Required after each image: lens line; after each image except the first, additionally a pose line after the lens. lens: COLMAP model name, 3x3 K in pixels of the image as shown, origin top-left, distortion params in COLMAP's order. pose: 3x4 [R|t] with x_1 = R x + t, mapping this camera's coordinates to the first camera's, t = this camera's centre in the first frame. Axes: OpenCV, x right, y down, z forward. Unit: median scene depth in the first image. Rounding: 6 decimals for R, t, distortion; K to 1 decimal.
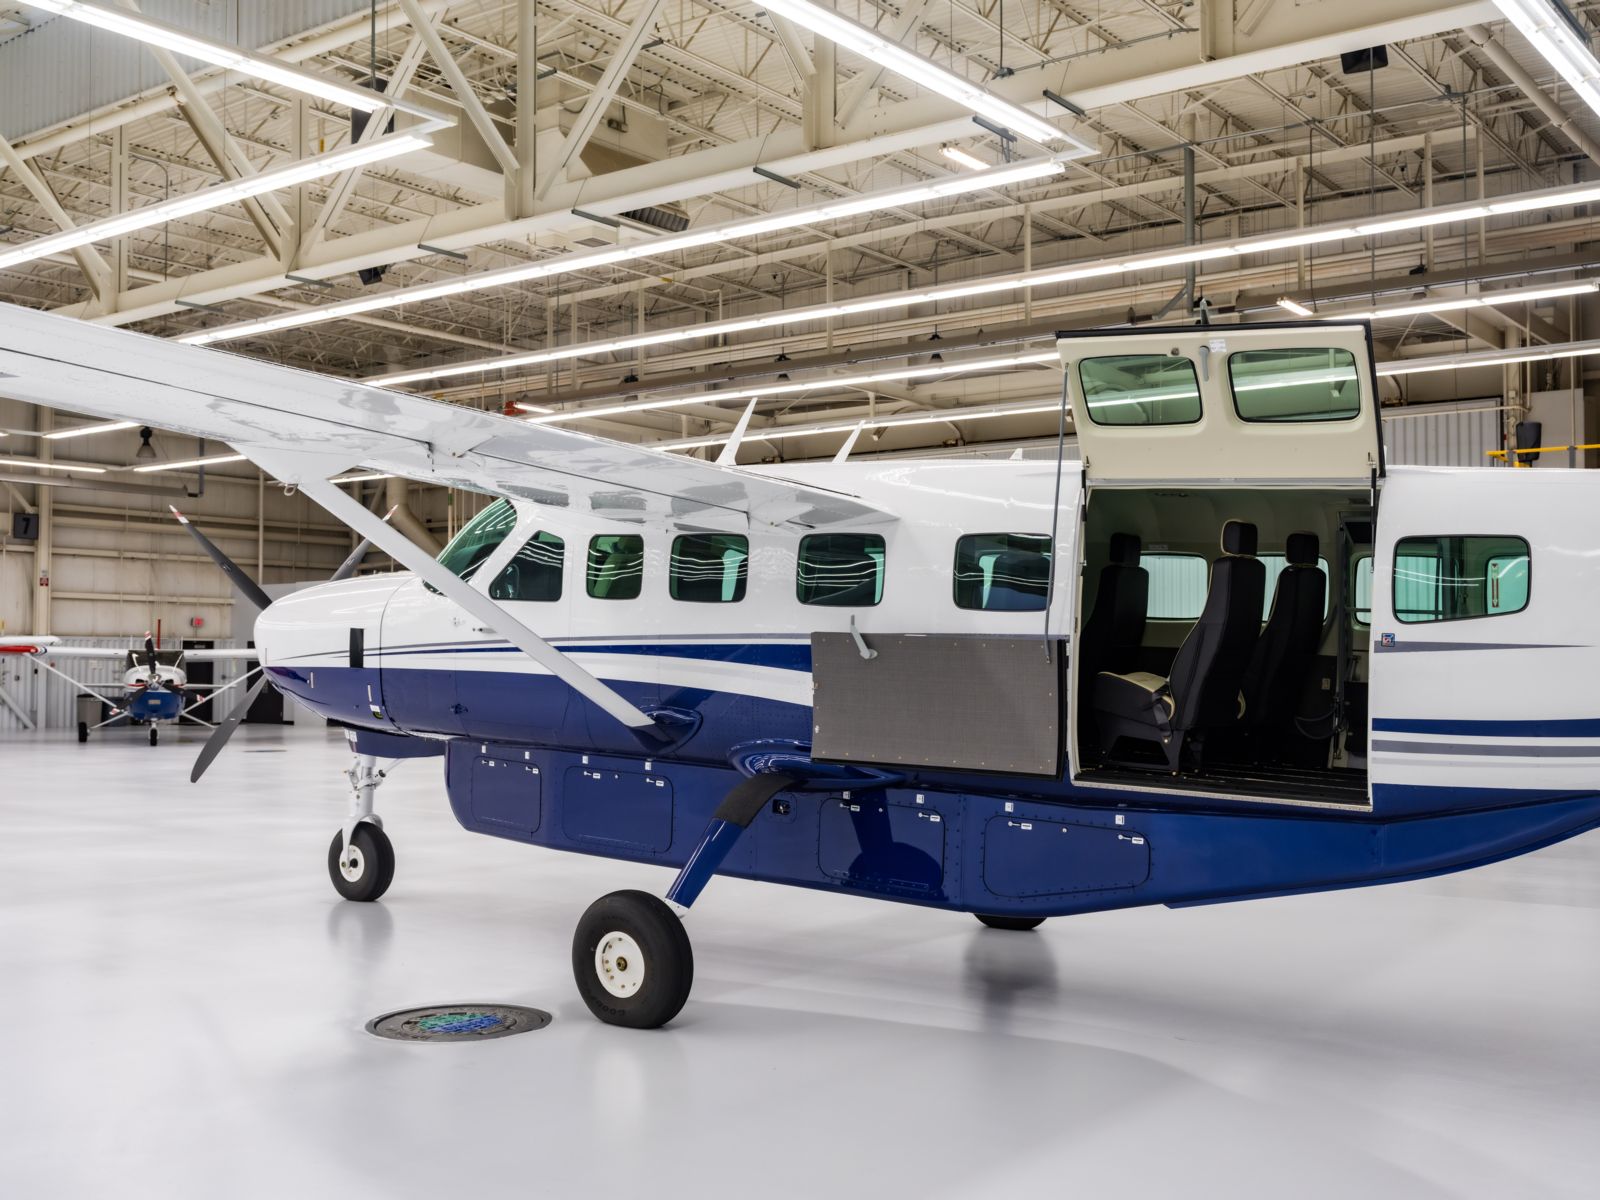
lens RADIAL K [[1695.2, 0, 801.2], [0, 1695.2, 601.8], [0, 0, 1]] dist [0.005738, 0.000000]
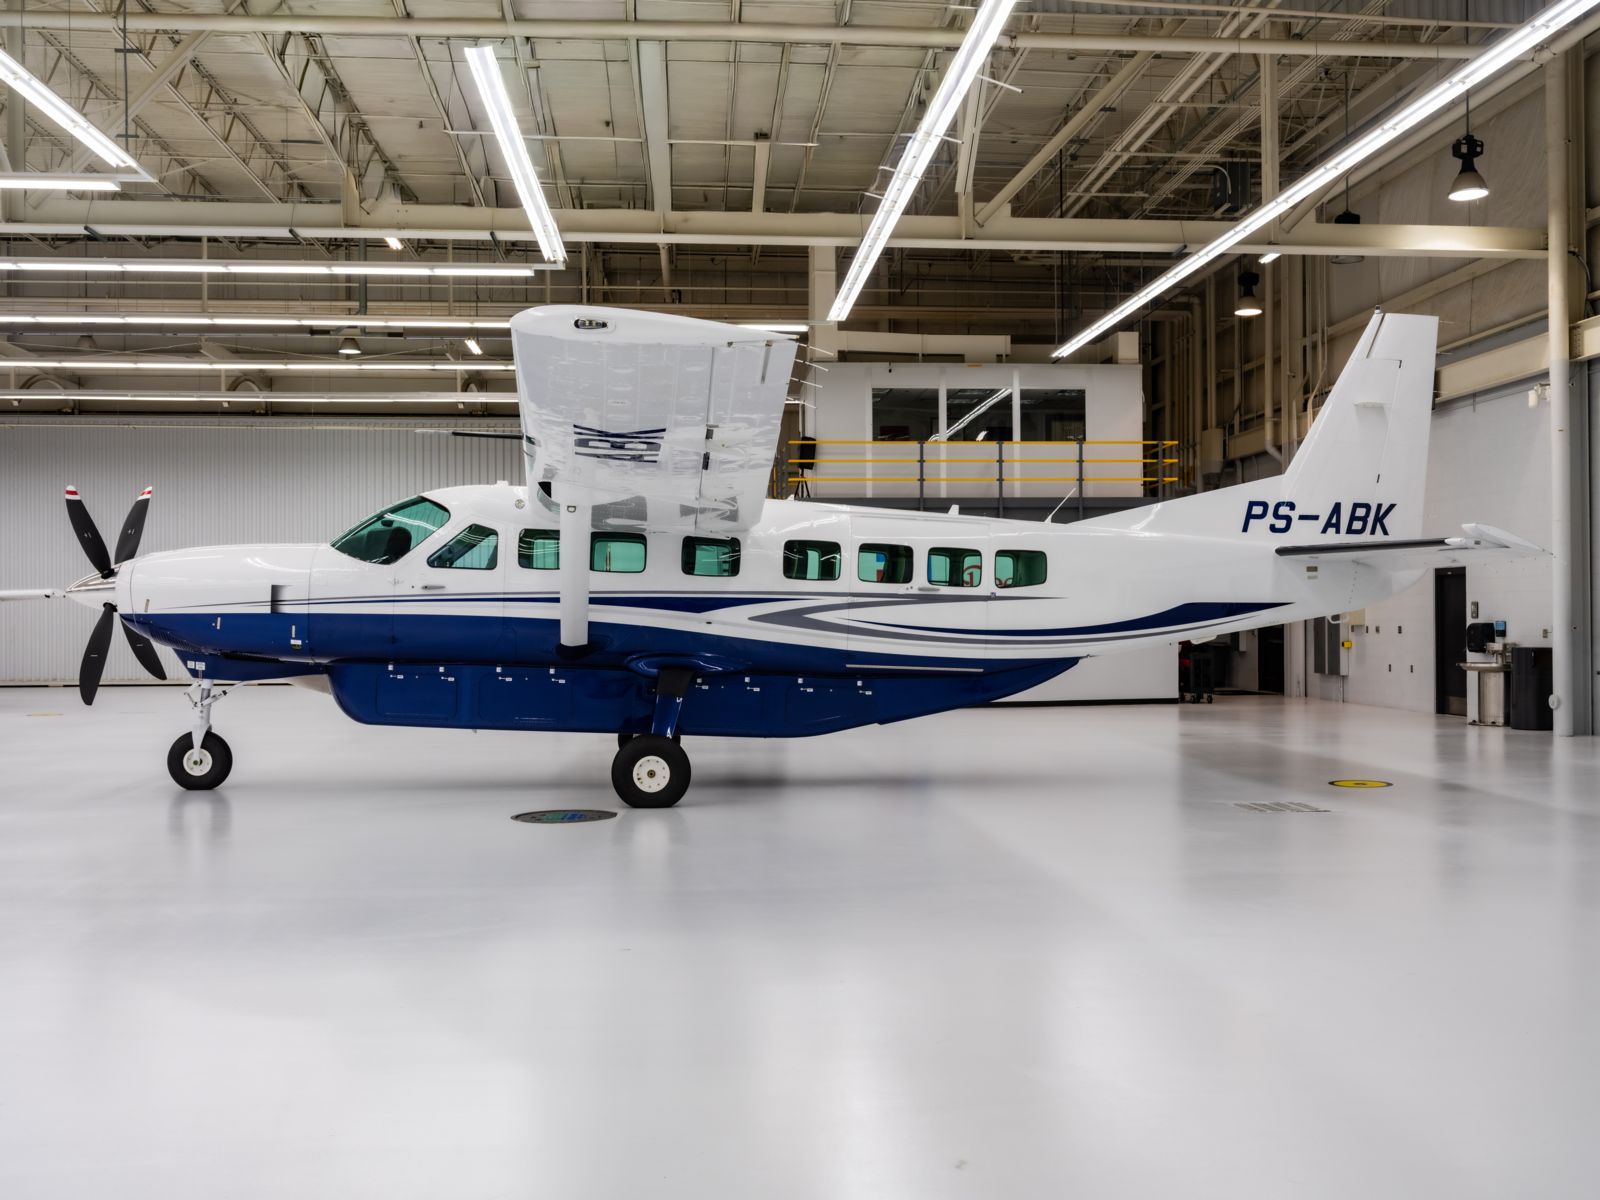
lens RADIAL K [[1517.2, 0, 798.0], [0, 1517.2, 602.6], [0, 0, 1]] dist [-0.021692, 0.000000]
pose [[0.739532, 0.003066, 0.673114, -0.794736], [-0.014226, 0.999837, 0.011076, 0.010445], [-0.672971, -0.017767, 0.739456, -0.206755]]
